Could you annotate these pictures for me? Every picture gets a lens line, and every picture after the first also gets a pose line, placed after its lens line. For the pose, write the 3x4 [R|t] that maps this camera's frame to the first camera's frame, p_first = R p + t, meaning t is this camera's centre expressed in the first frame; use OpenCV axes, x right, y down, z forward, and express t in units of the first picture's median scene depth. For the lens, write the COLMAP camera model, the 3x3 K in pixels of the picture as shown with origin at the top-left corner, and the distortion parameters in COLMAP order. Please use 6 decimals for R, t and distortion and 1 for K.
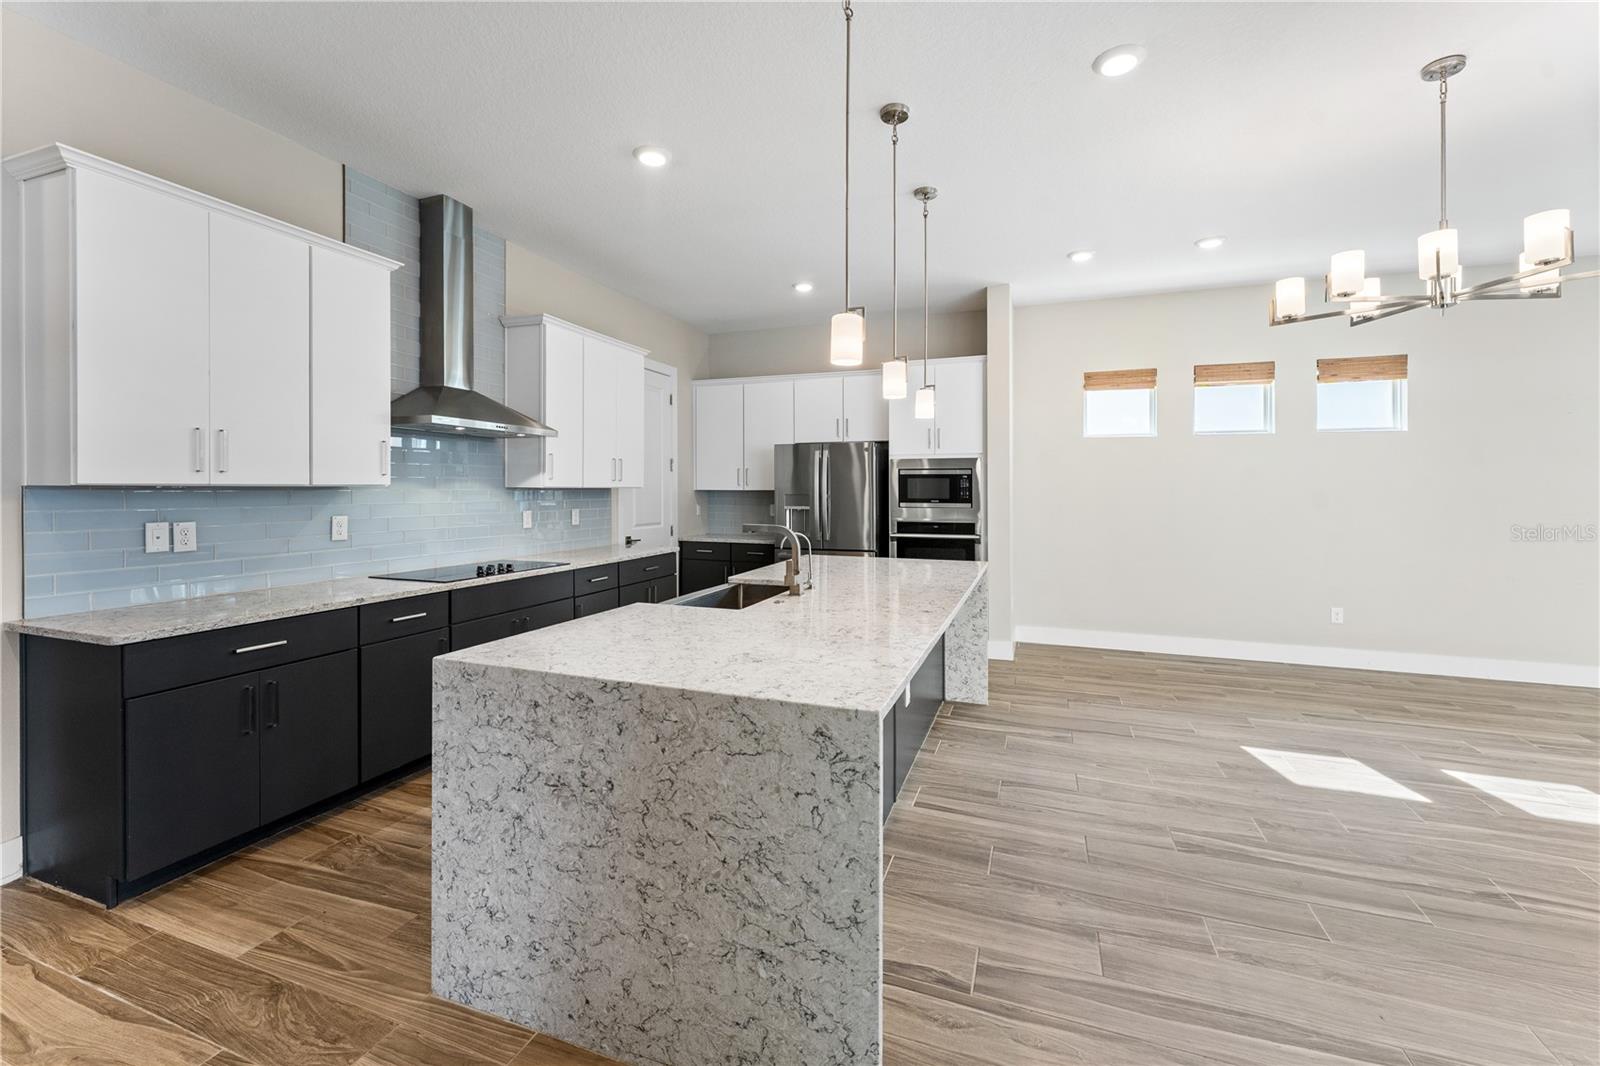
lens RADIAL K [[658.6, 0, 797.2], [0, 658.6, 492.5], [0, 0, 1]] dist [-0.000071, -0.000300]
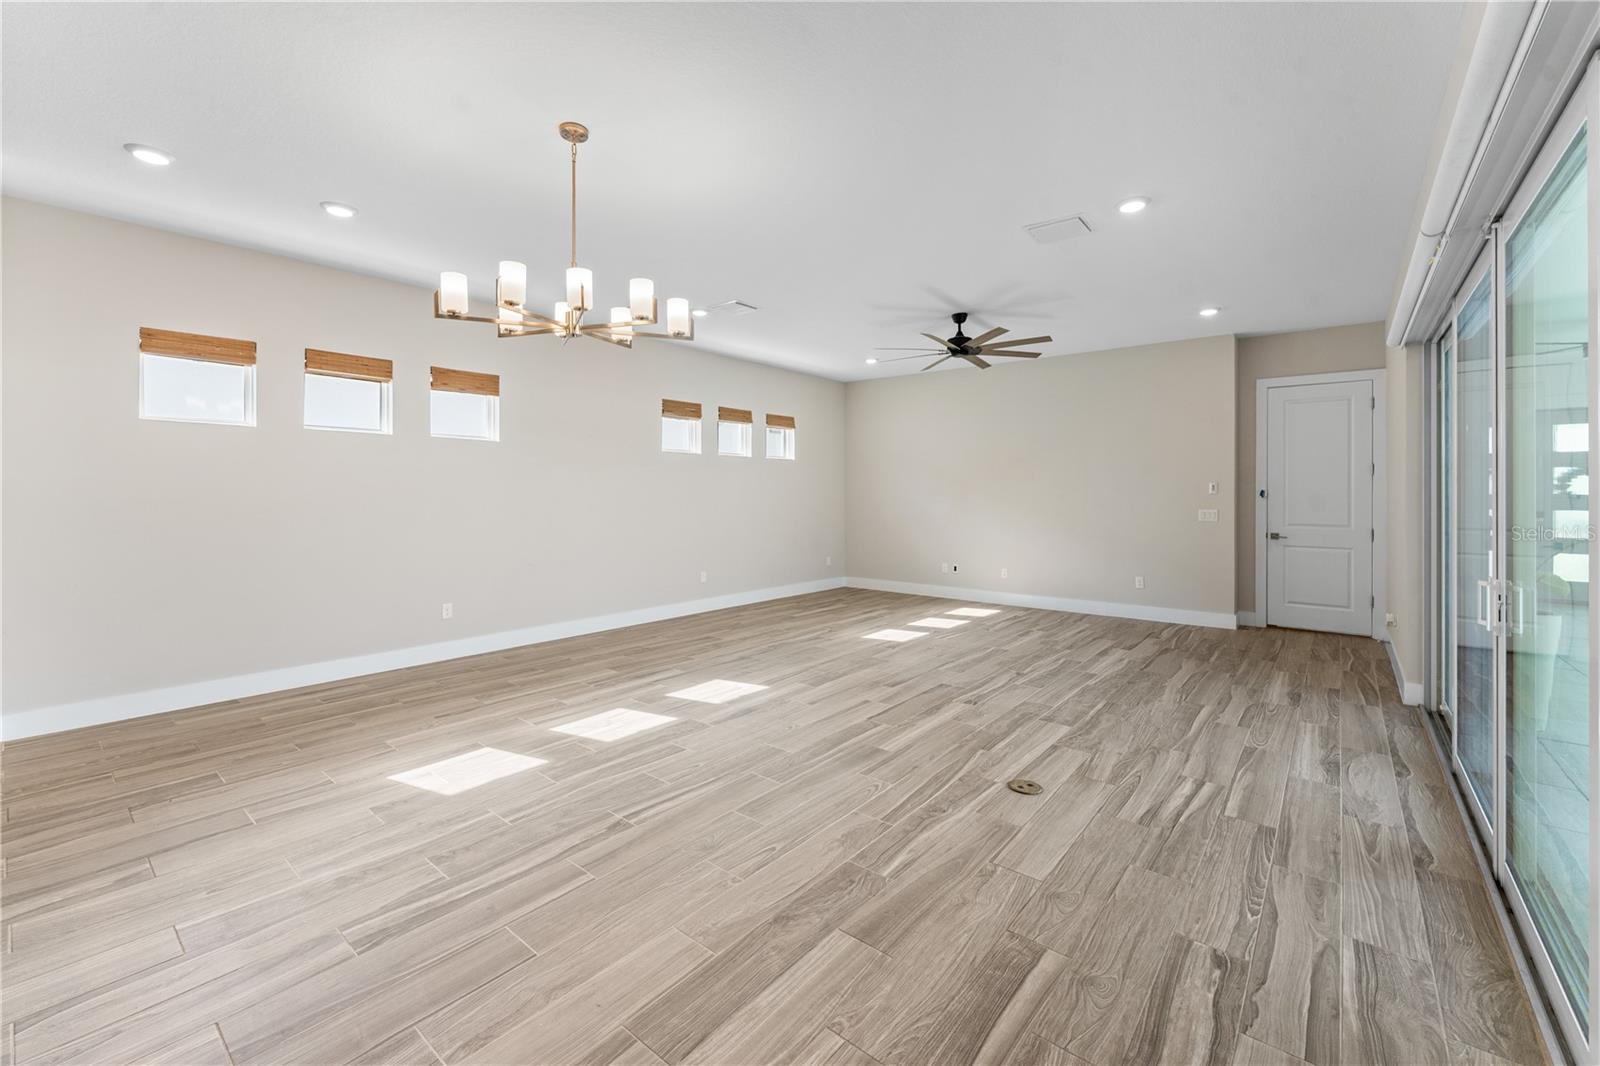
lens RADIAL K [[659.0, 0, 792.6], [0, 659.0, 487.7], [0, 0, 1]] dist [-0.000576, -0.000235]
pose [[0.333084, 0.004631, 0.942886, 0.008454], [0.005758, 0.999959, -0.006946, -0.002305], [-0.942880, 0.007743, 0.333044, 0.232539]]
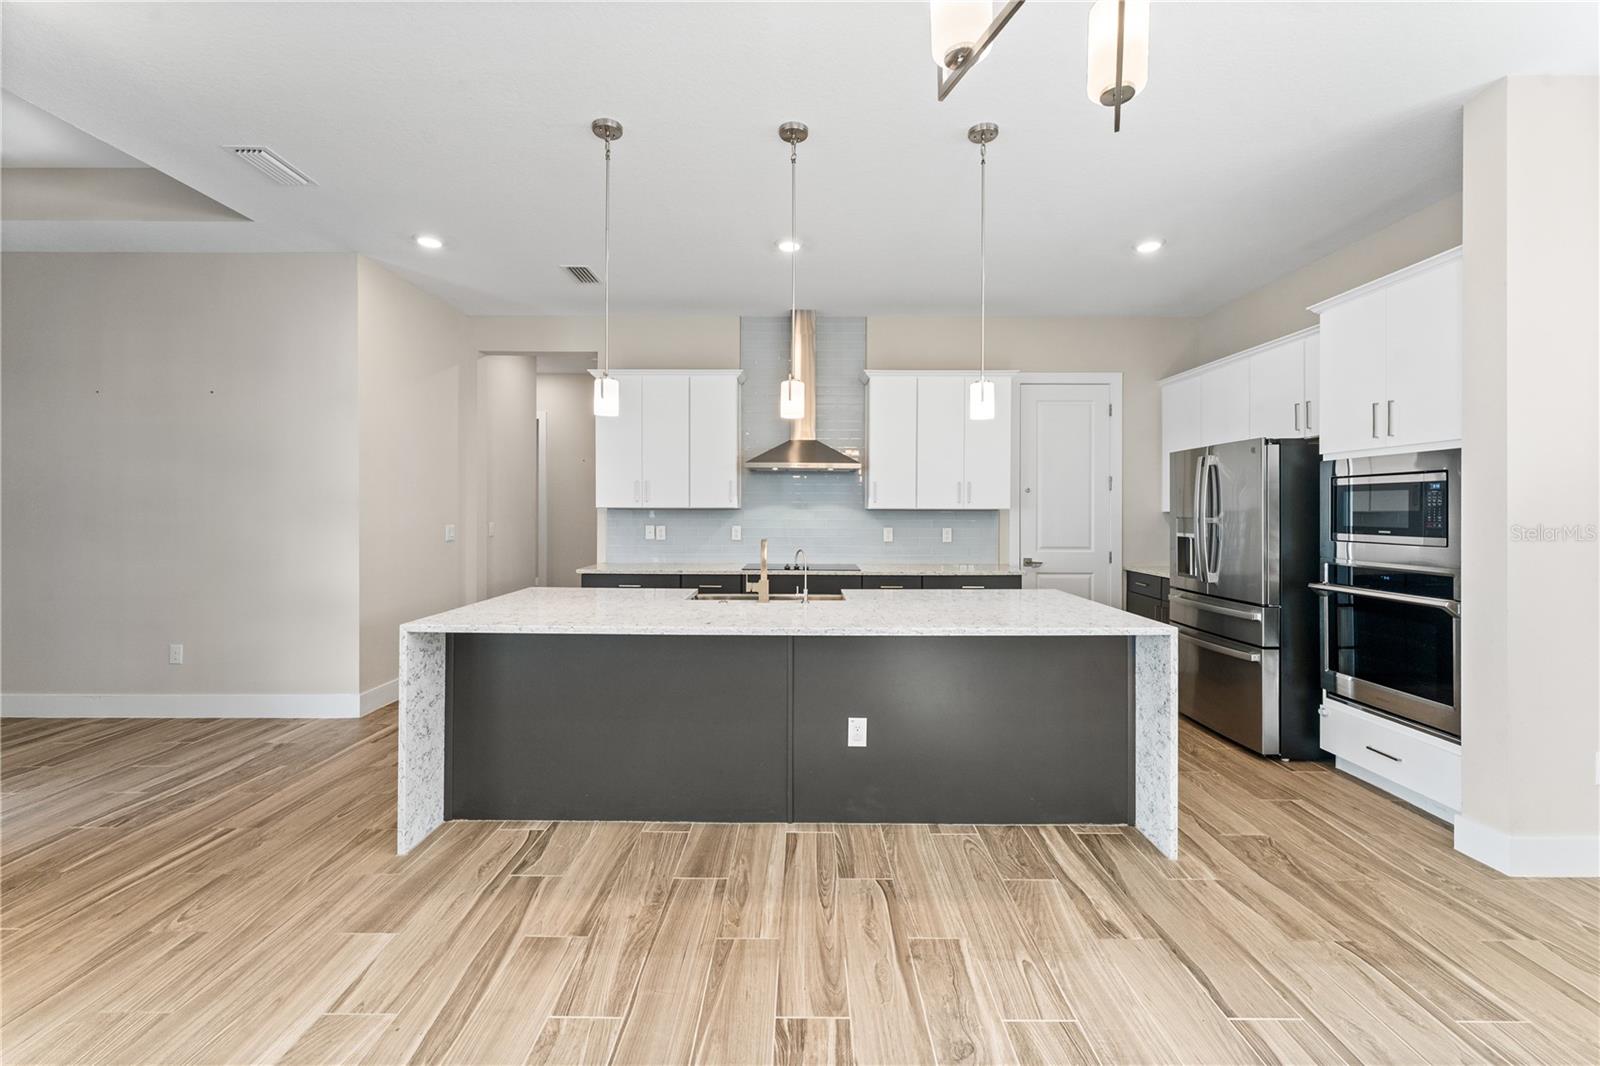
lens RADIAL K [[651.6, 0, 802.0], [0, 651.6, 508.6], [0, 0, 1]] dist [0.001158, 0.000104]
pose [[0.344839, -0.002517, -0.938658, 1.161765], [-0.007447, 0.999958, -0.005417, -0.000085], [0.938632, 0.008858, 0.344806, 0.726537]]
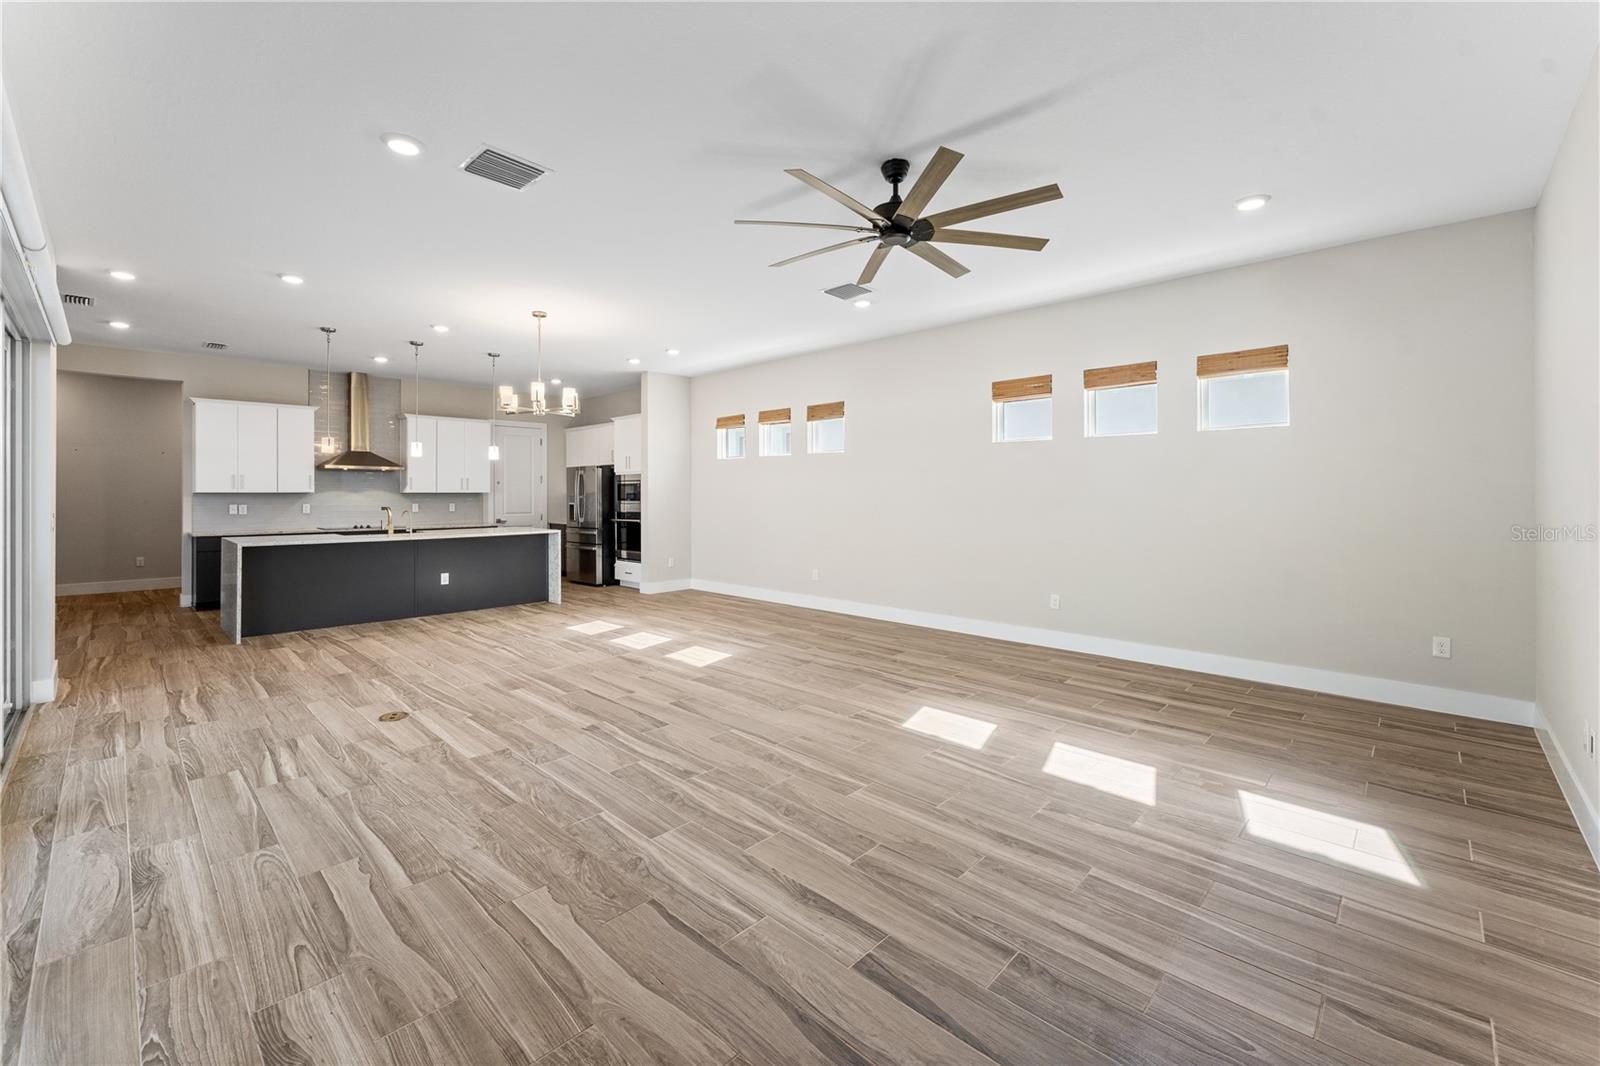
lens RADIAL K [[652.7, 0, 802.4], [0, 652.7, 493.9], [0, 0, 1]] dist [-0.002213, -0.000159]
pose [[0.920084, -0.004532, -0.391695, 2.665297], [0.002457, 0.999980, -0.005798, 0.018729], [0.391714, 0.004372, 0.920077, -0.763812]]
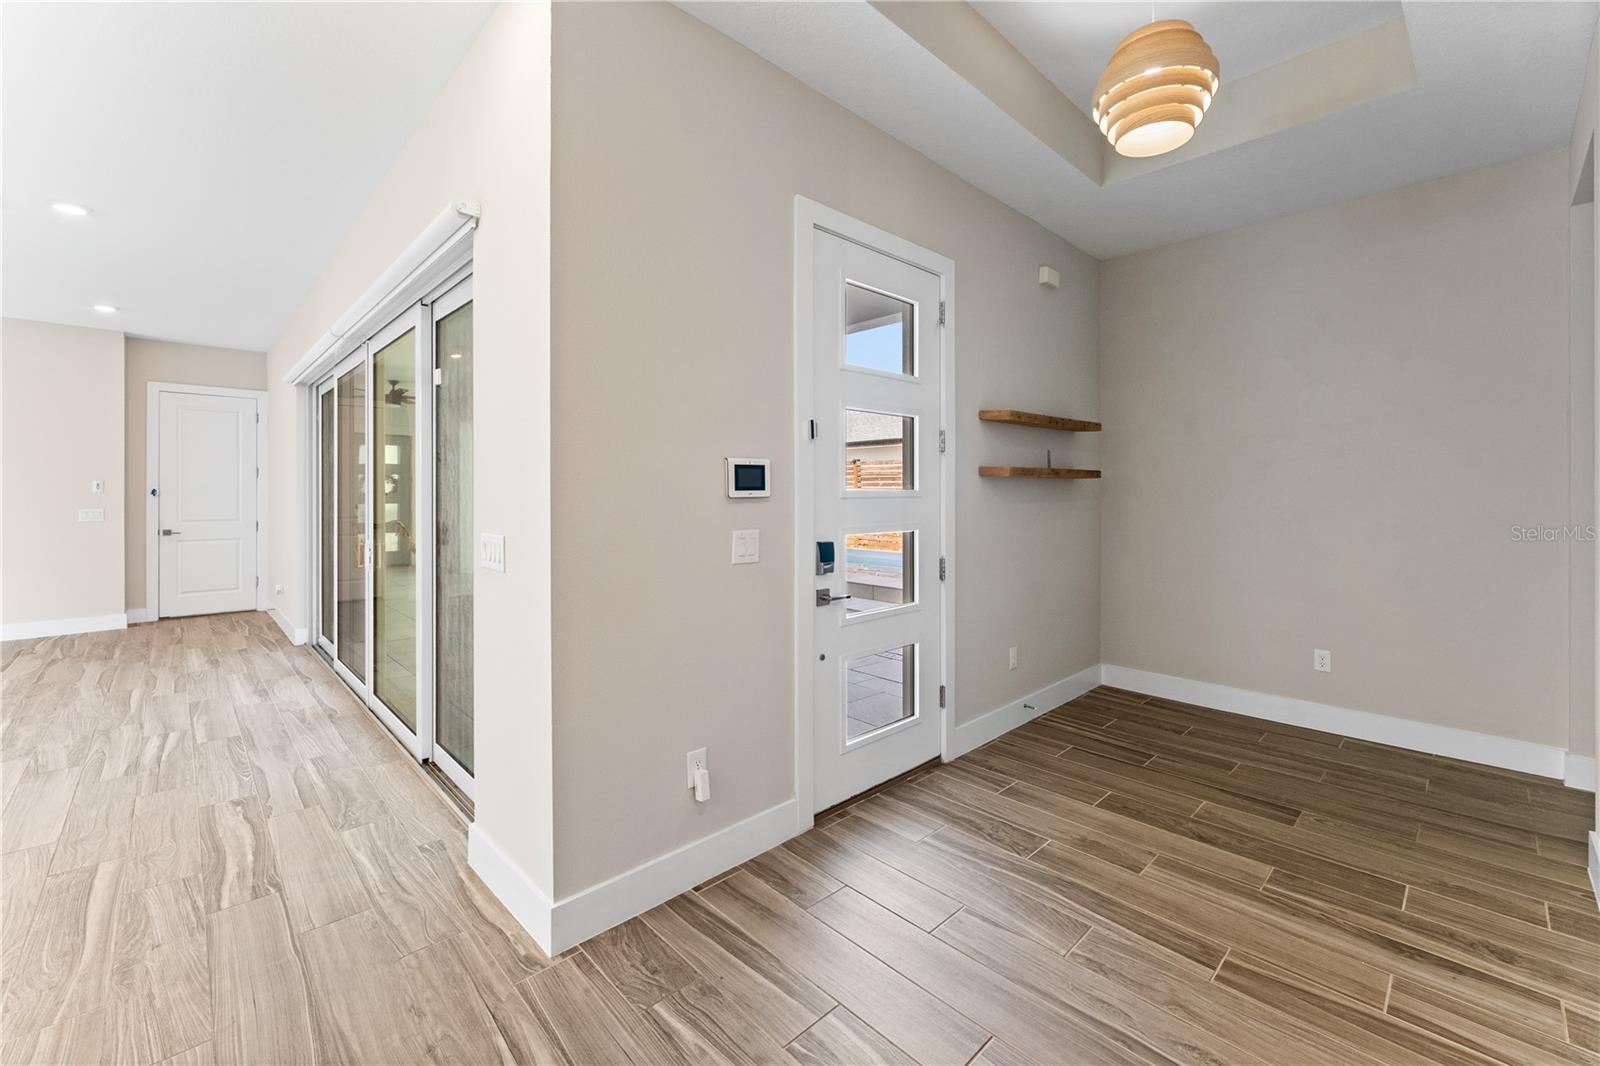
lens RADIAL K [[656.8, 0, 797.9], [0, 656.8, 505.0], [0, 0, 1]] dist [-0.000383, -0.000223]
pose [[-0.898315, -0.012065, 0.439186, -0.454215], [-0.000776, 0.999665, 0.025873, -0.006166], [-0.439351, 0.022902, -0.898023, 0.591738]]
